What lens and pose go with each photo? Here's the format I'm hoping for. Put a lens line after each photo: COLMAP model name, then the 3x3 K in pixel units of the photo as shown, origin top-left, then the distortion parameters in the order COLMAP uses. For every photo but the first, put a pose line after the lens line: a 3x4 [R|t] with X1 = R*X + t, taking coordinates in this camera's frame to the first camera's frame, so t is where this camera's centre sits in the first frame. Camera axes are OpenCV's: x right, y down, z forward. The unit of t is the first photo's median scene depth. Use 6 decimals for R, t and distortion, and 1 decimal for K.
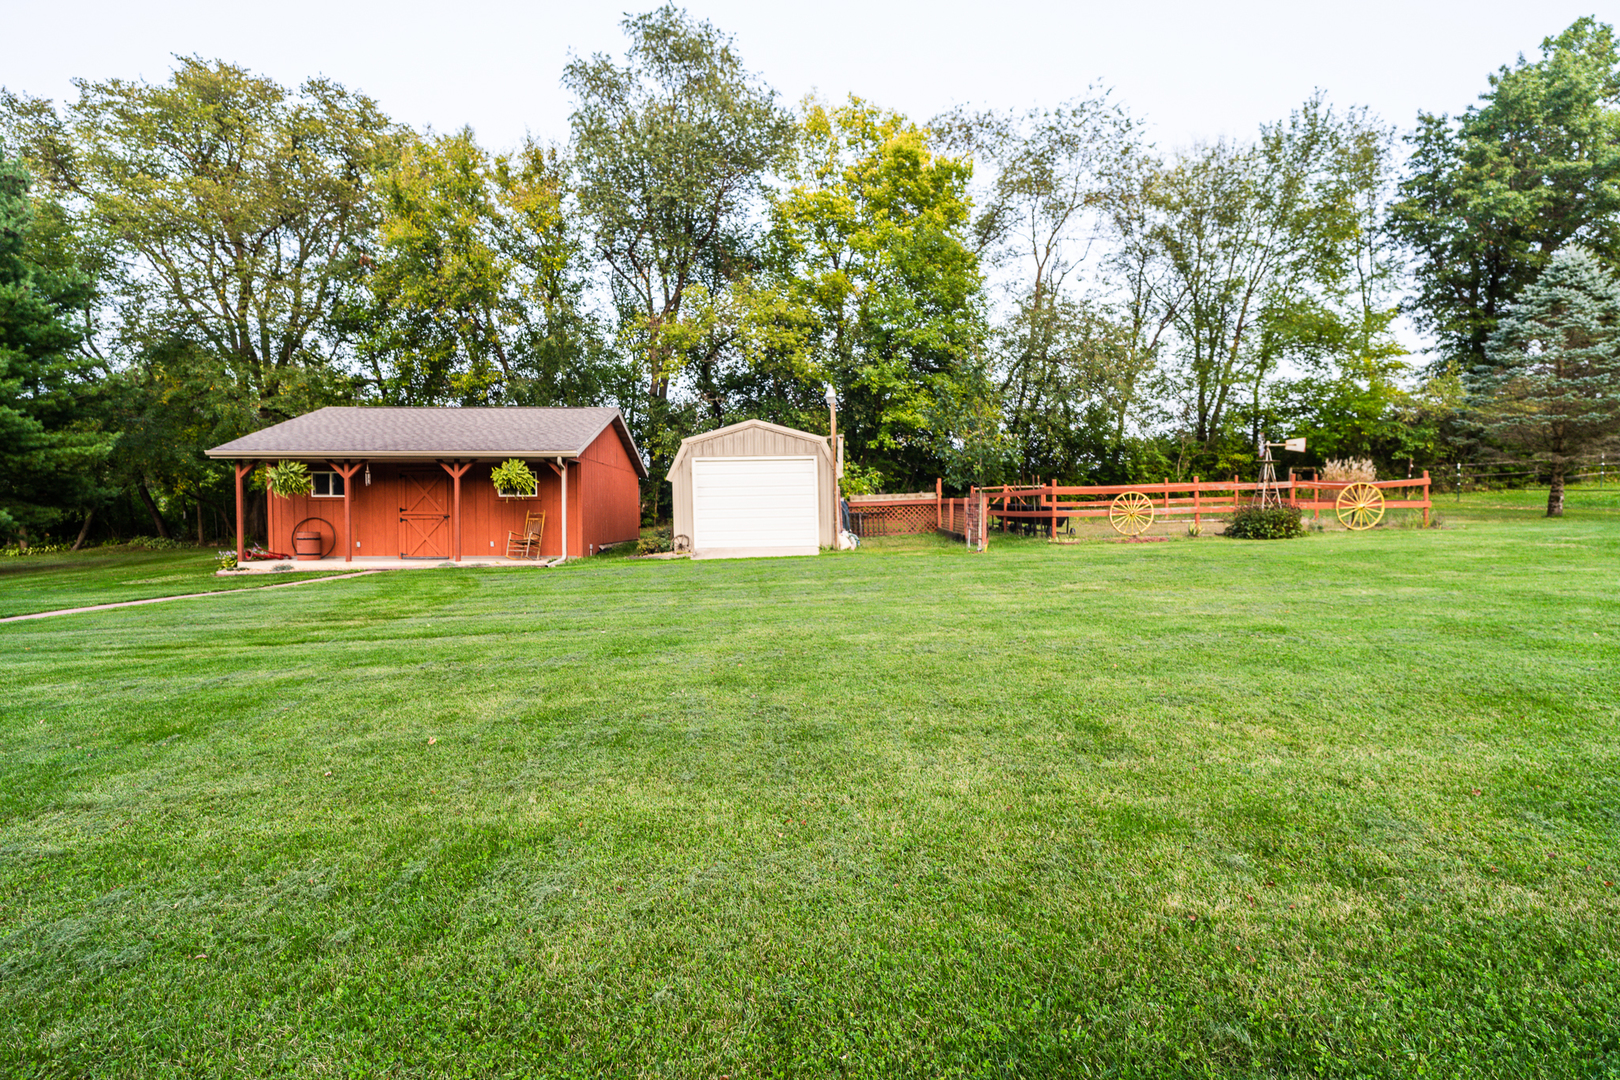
lens RADIAL K [[828.4, 0, 804.1], [0, 828.4, 546.9], [0, 0, 1]] dist [-0.007501, 0.003249]
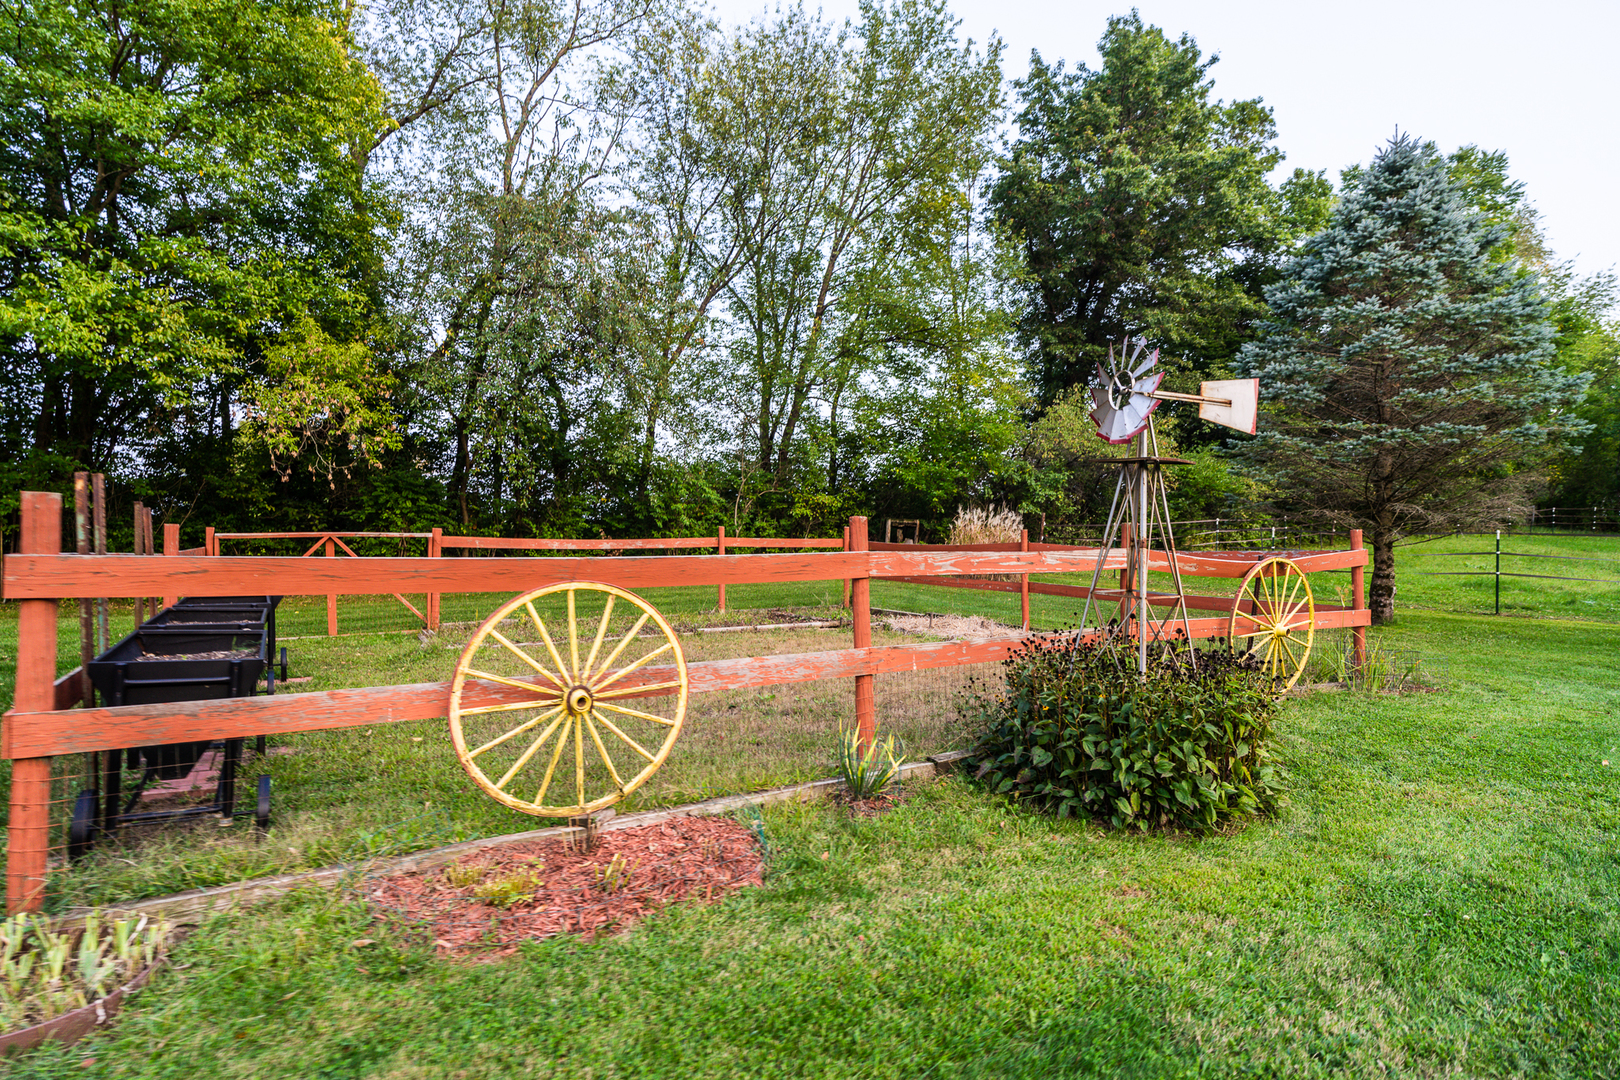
lens RADIAL K [[828.4, 0, 804.1], [0, 828.4, 546.9], [0, 0, 1]] dist [-0.007501, 0.003249]
pose [[0.865358, 0.026908, 0.500432, 0.210790], [0.001961, 0.998368, -0.057072, -0.038805], [-0.501151, 0.050369, 0.863893, 0.494348]]
